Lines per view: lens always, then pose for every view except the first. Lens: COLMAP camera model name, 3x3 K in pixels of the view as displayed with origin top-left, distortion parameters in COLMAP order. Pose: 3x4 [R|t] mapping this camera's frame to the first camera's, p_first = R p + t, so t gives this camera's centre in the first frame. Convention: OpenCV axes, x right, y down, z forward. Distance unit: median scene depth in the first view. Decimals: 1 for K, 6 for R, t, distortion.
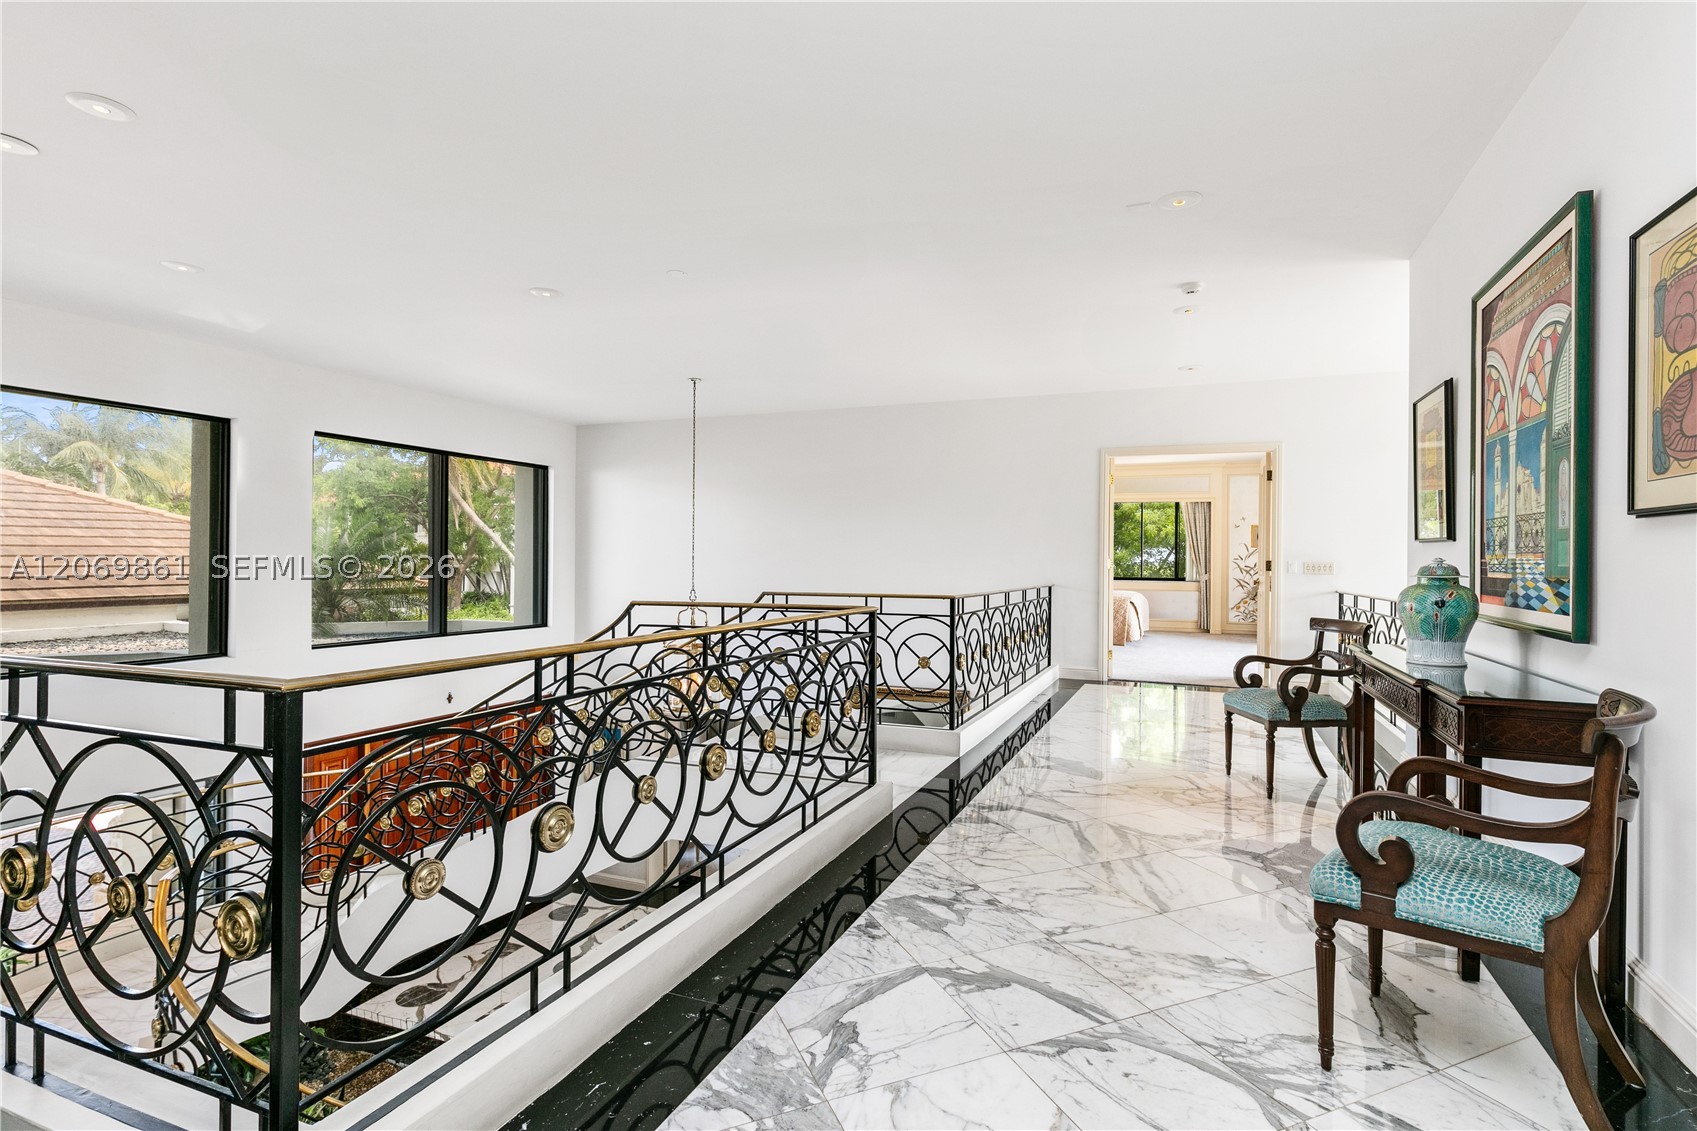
lens RADIAL K [[816.3, 0, 876.4], [0, 816.3, 559.0], [0, 0, 1]] dist [0.004617, -0.000712]
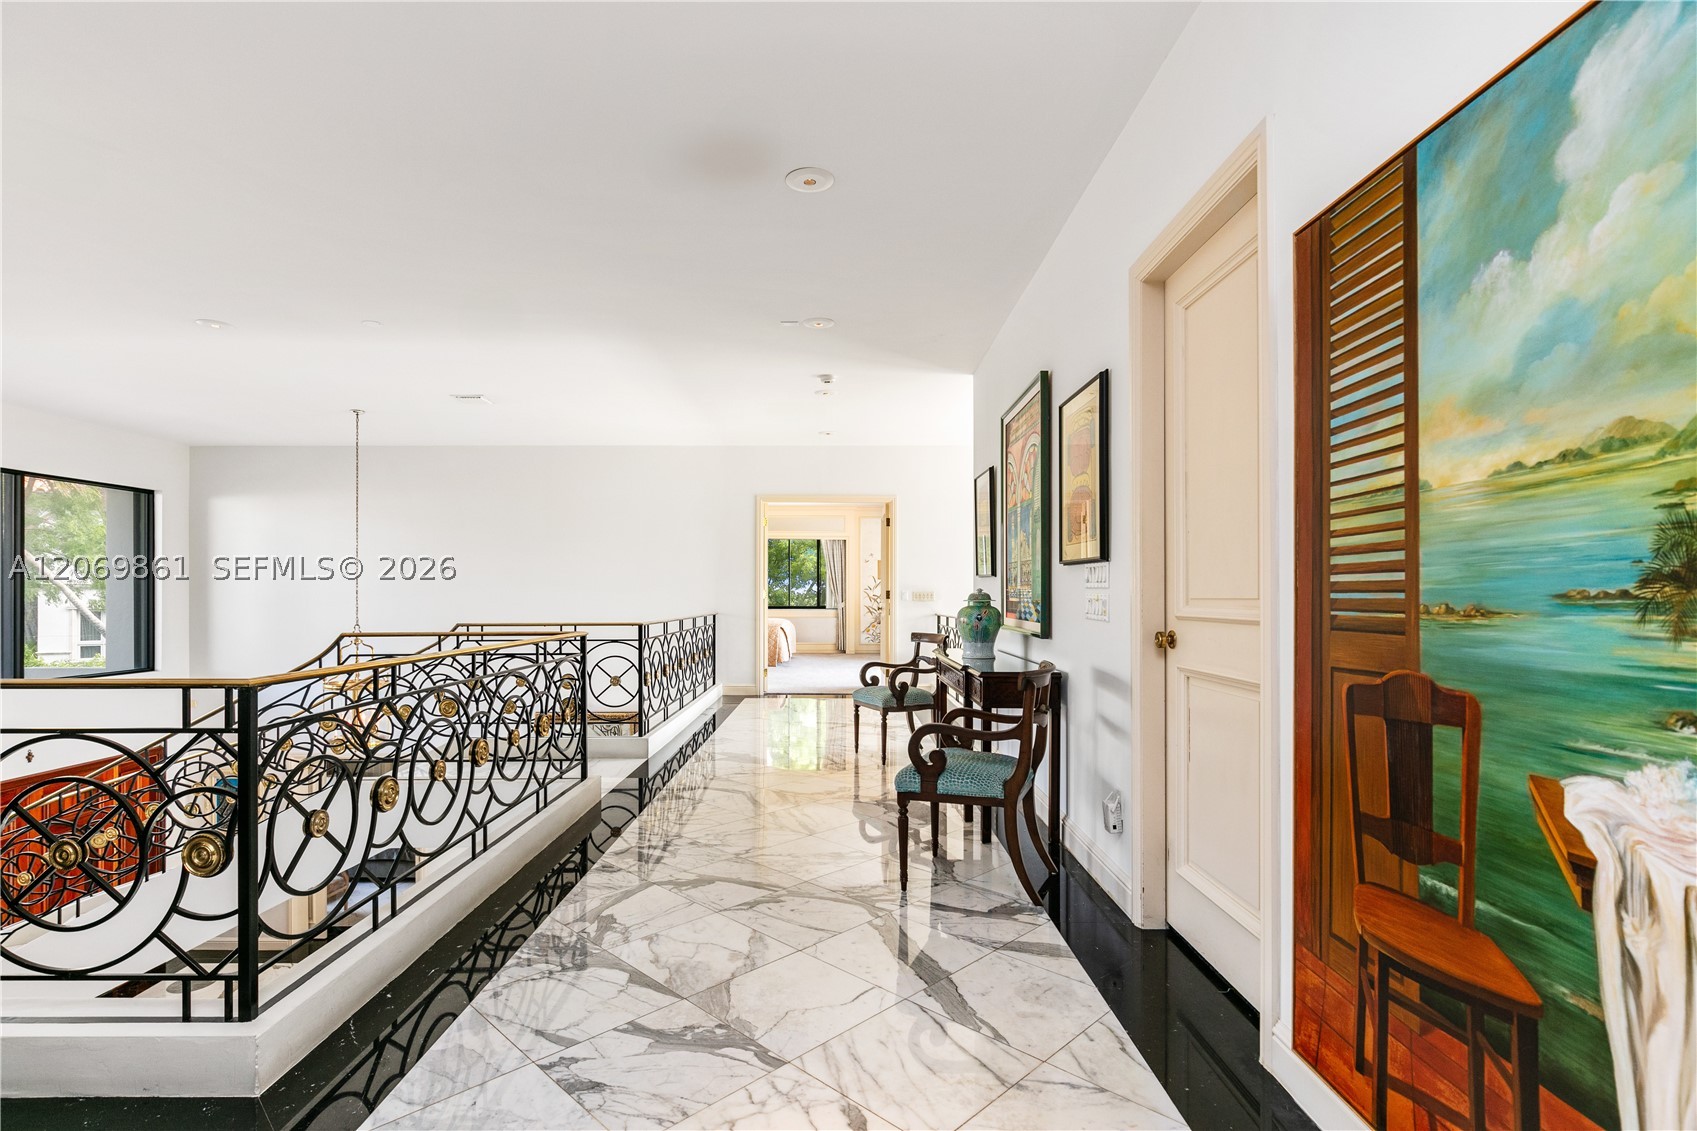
lens RADIAL K [[817.5, 0, 838.4], [0, 817.5, 592.0], [0, 0, 1]] dist [-0.000776, -0.000143]
pose [[0.929875, -0.007941, 0.367791, -0.086077], [0.007175, 0.999968, 0.003451, -0.001437], [-0.367807, -0.000570, 0.929902, -0.232107]]
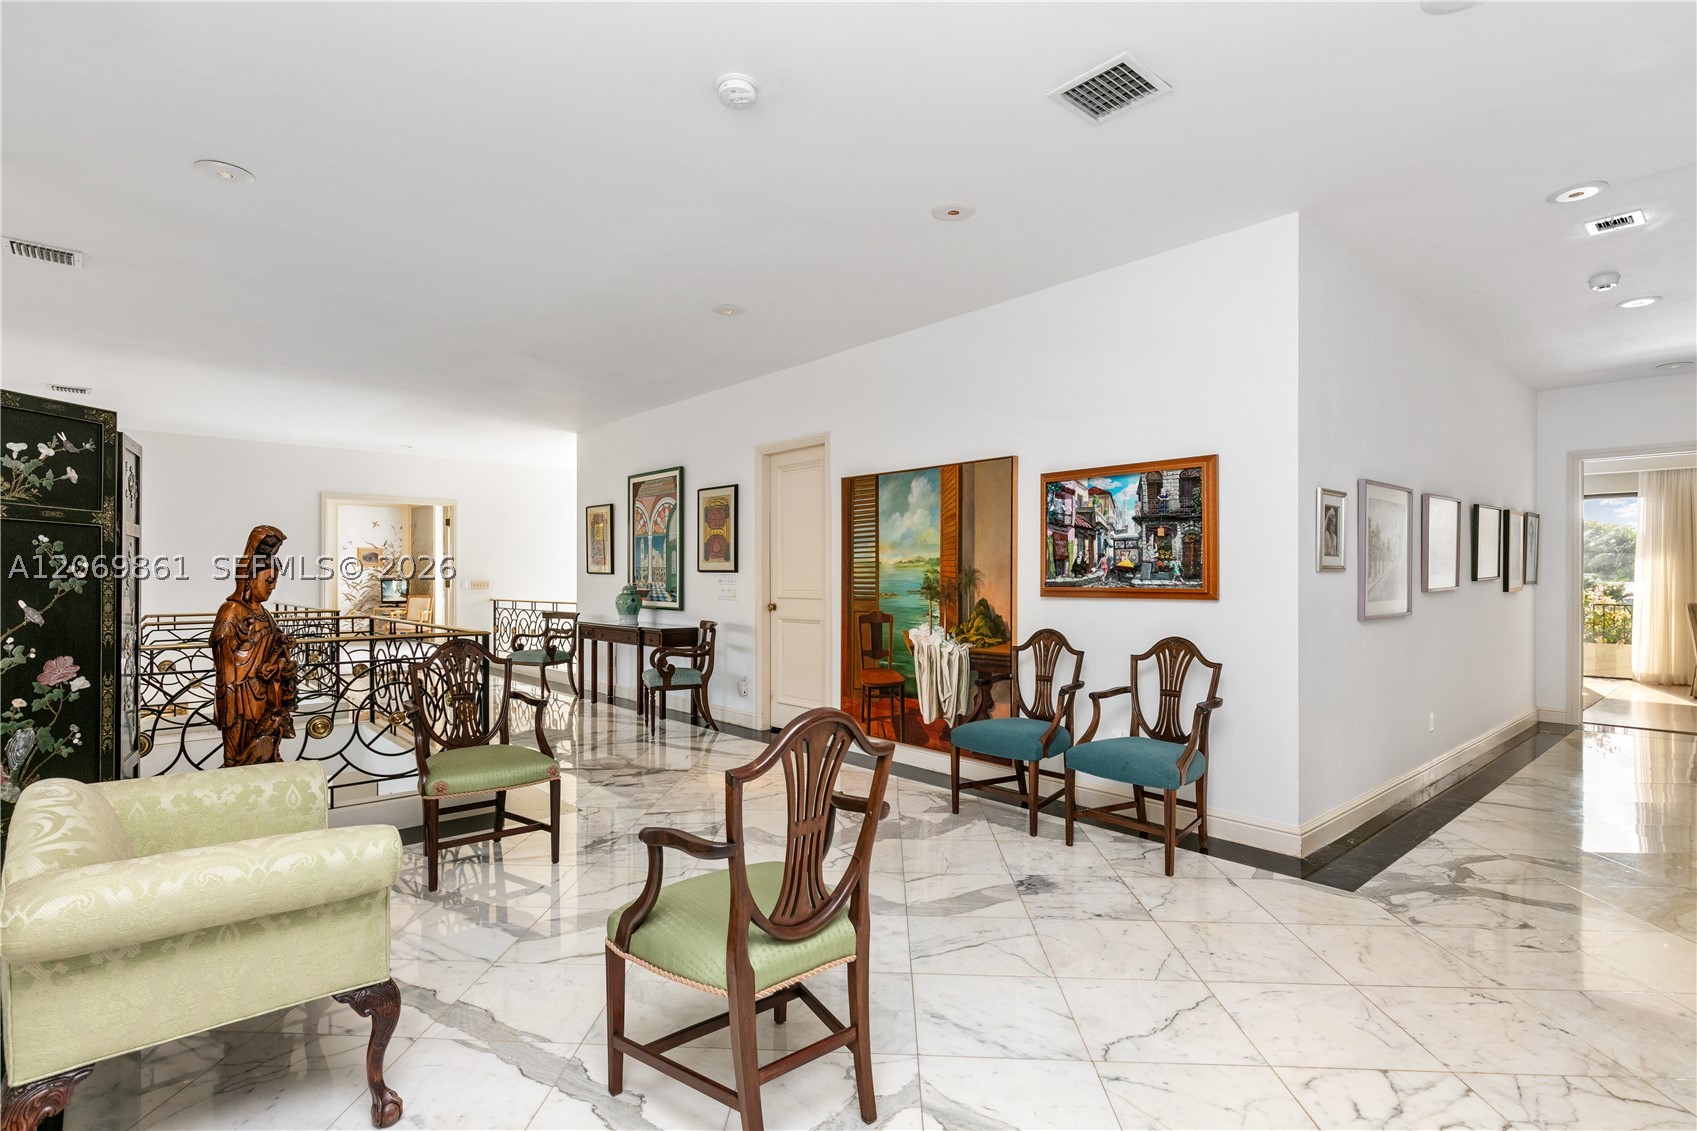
lens RADIAL K [[835.7, 0, 848.5], [0, 835.7, 565.5], [0, 0, 1]] dist [0.000518, 0.000299]
pose [[0.447450, 0.005041, 0.894295, -0.968345], [-0.000263, 0.999985, -0.005505, -0.030193], [-0.894309, 0.002228, 0.447444, -0.566816]]
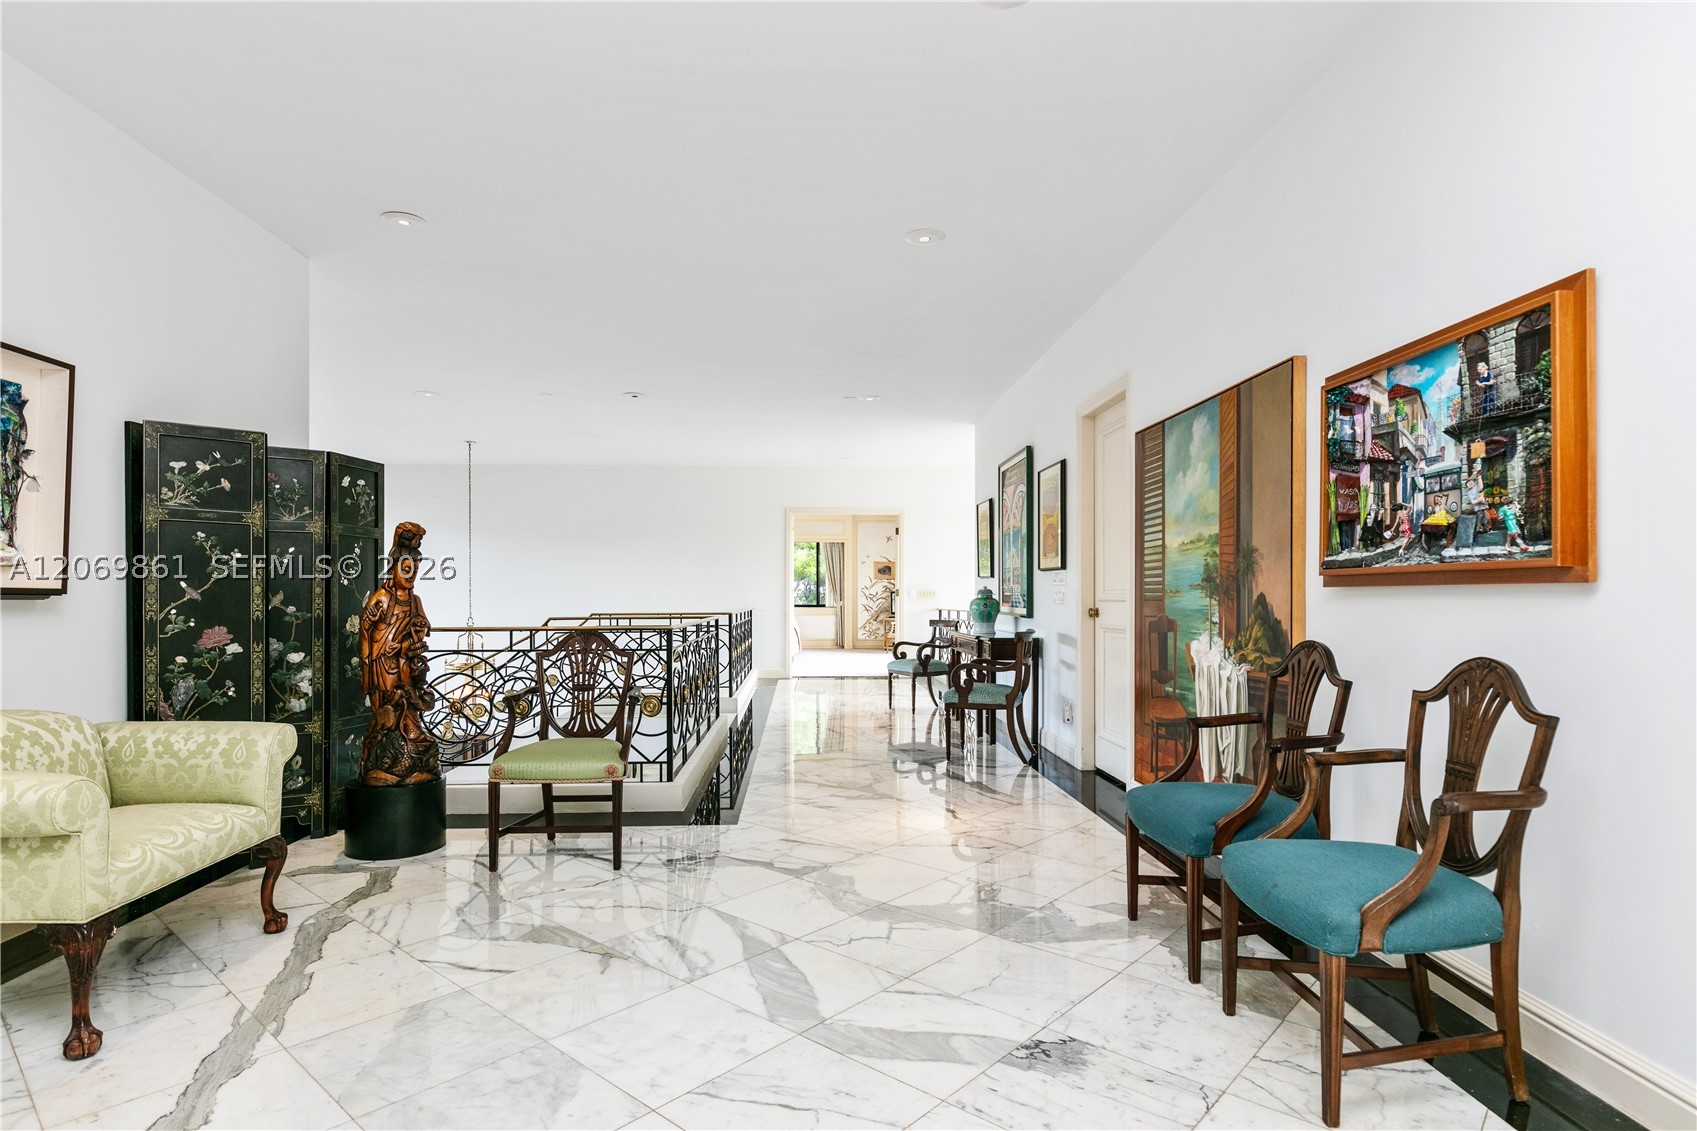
lens RADIAL K [[902.1, 0, 839.8], [0, 902.1, 594.5], [0, 0, 1]] dist [0.000135, -0.000242]
pose [[0.913502, -0.010099, 0.406708, -0.490580], [0.008696, 0.999948, 0.005297, 0.003804], [-0.406741, -0.001302, 0.913543, -0.788809]]
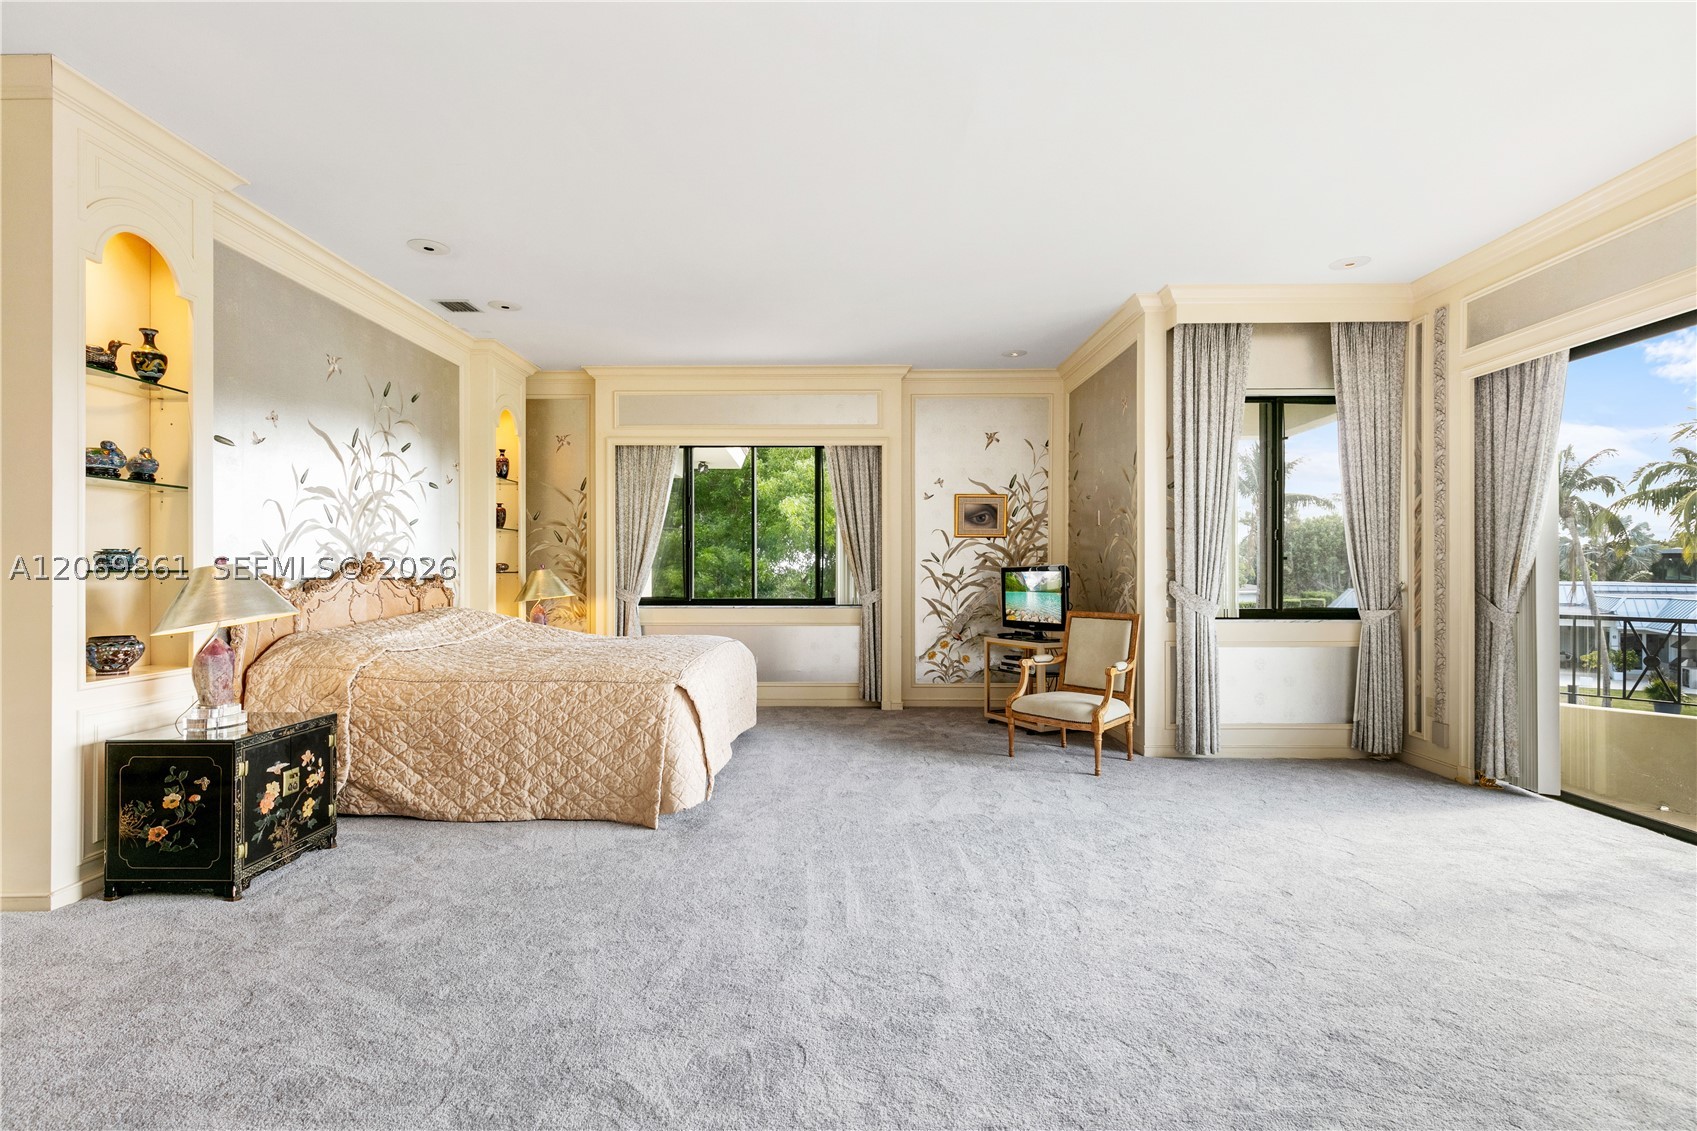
lens RADIAL K [[777.6, 0, 843.2], [0, 777.6, 570.9], [0, 0, 1]] dist [0.006526, -0.001549]
pose [[0.933462, -0.010273, 0.358530, 0.690553], [0.009062, 0.999946, 0.005060, 0.011303], [-0.358563, -0.001474, 0.933504, 1.799670]]
